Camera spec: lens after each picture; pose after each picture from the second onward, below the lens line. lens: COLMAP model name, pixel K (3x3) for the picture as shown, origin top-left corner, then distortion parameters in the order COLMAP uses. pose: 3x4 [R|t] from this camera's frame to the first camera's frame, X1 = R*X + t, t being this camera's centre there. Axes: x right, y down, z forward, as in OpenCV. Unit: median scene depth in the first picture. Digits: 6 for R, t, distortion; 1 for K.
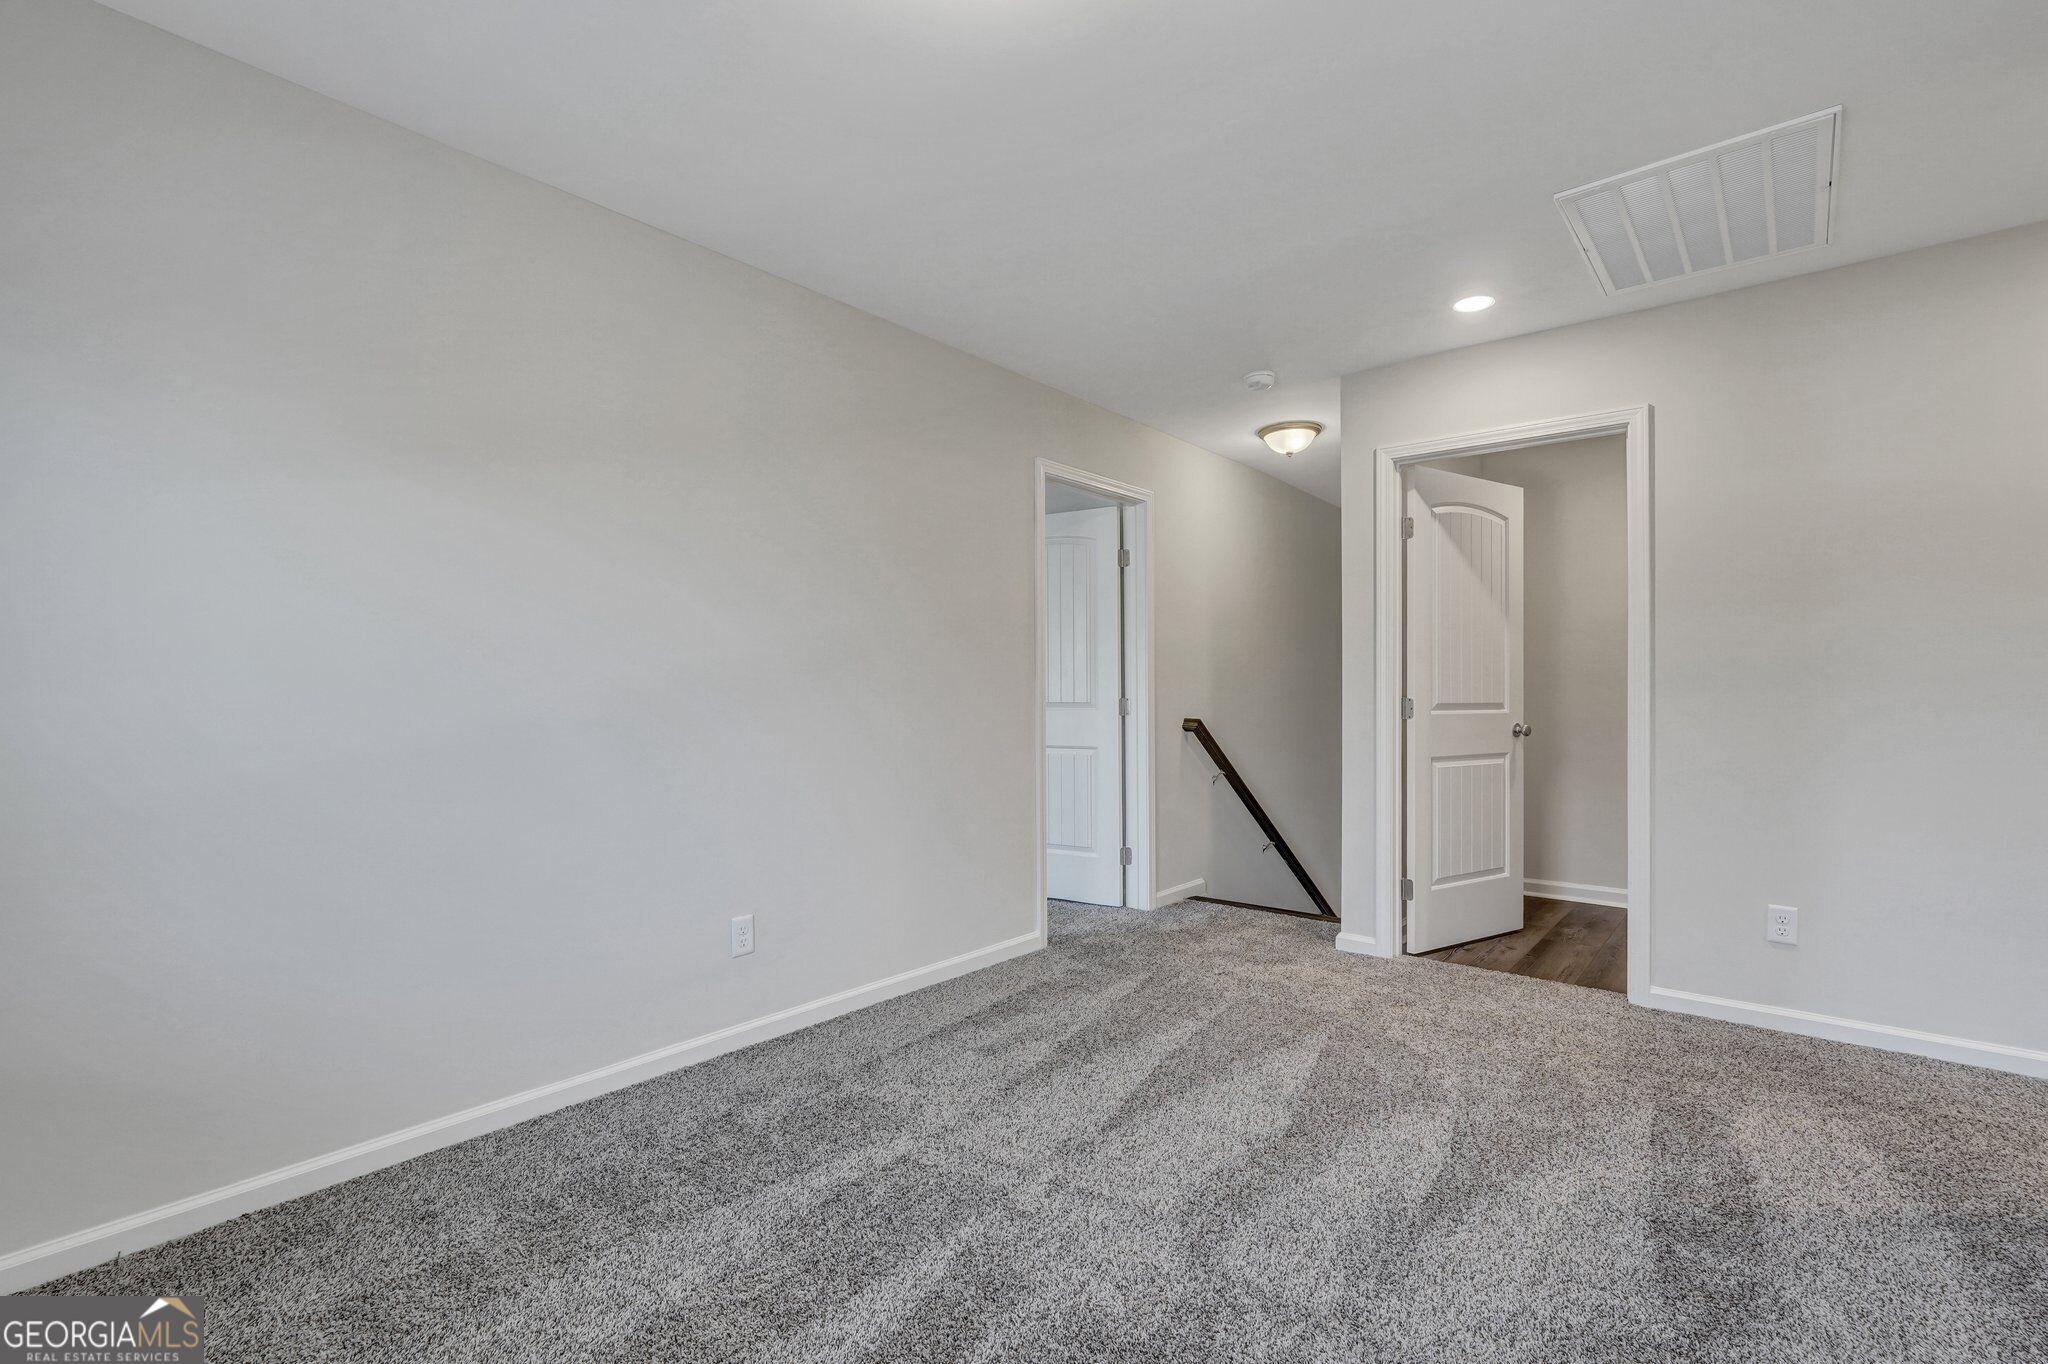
lens RADIAL K [[933.0, 0, 1023.7], [0, 933.0, 671.7], [0, 0, 1]] dist [-0.008124, 0.000390]
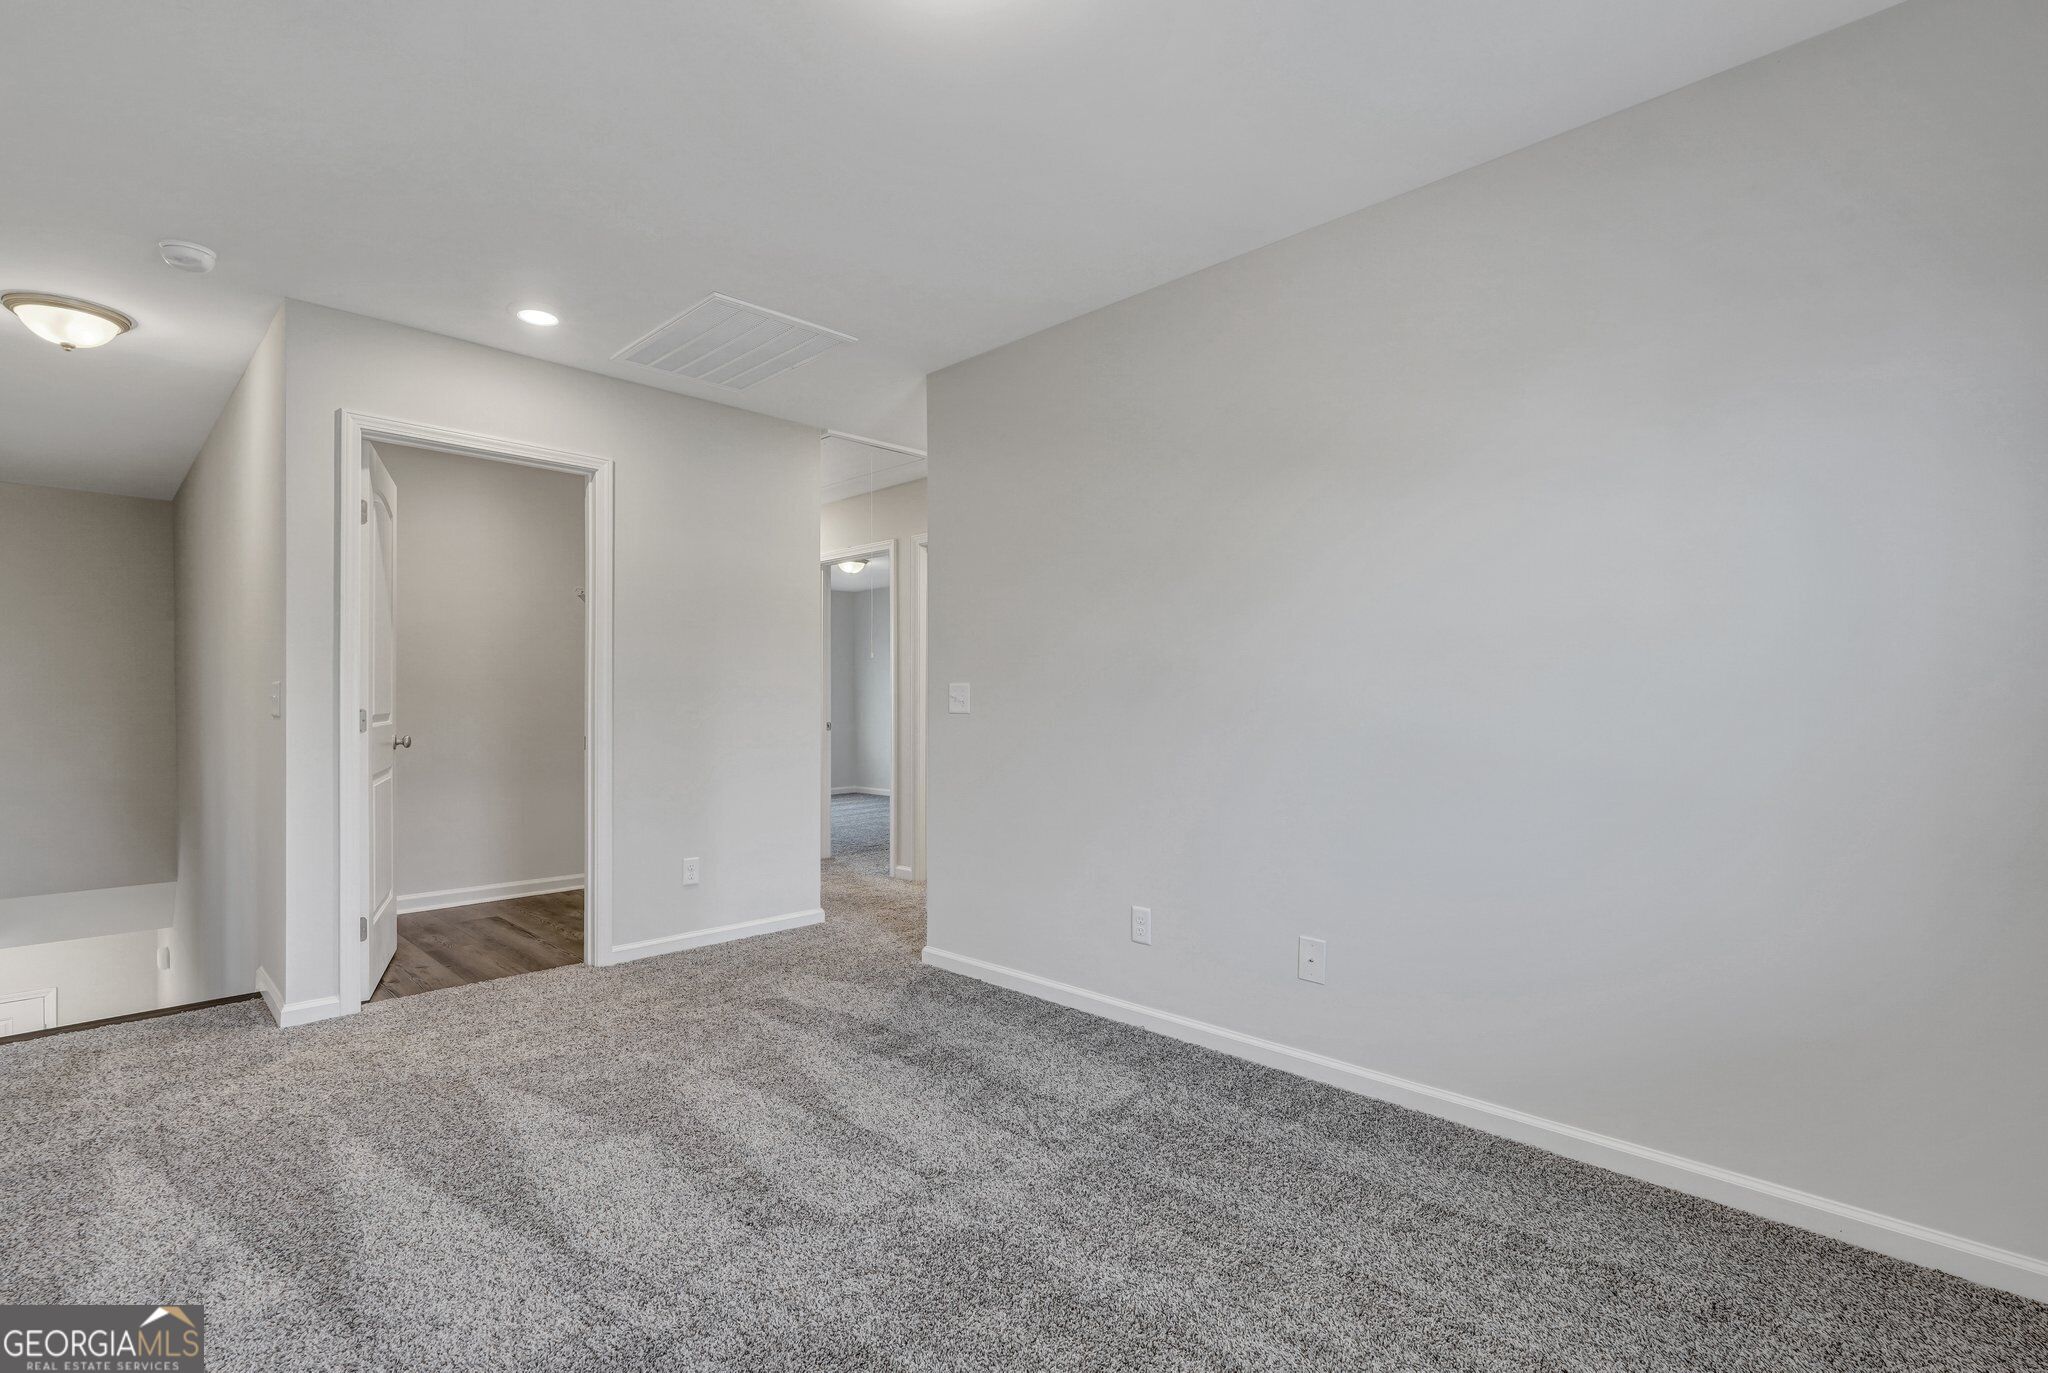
lens RADIAL K [[933.0, 0, 1009.0], [0, 933.0, 699.4], [0, 0, 1]] dist [-0.008124, 0.000390]
pose [[0.082442, 0.002231, 0.996593, -0.494613], [-0.019583, 0.999808, -0.000618, 0.010746], [-0.996403, -0.019466, 0.082470, 0.408522]]
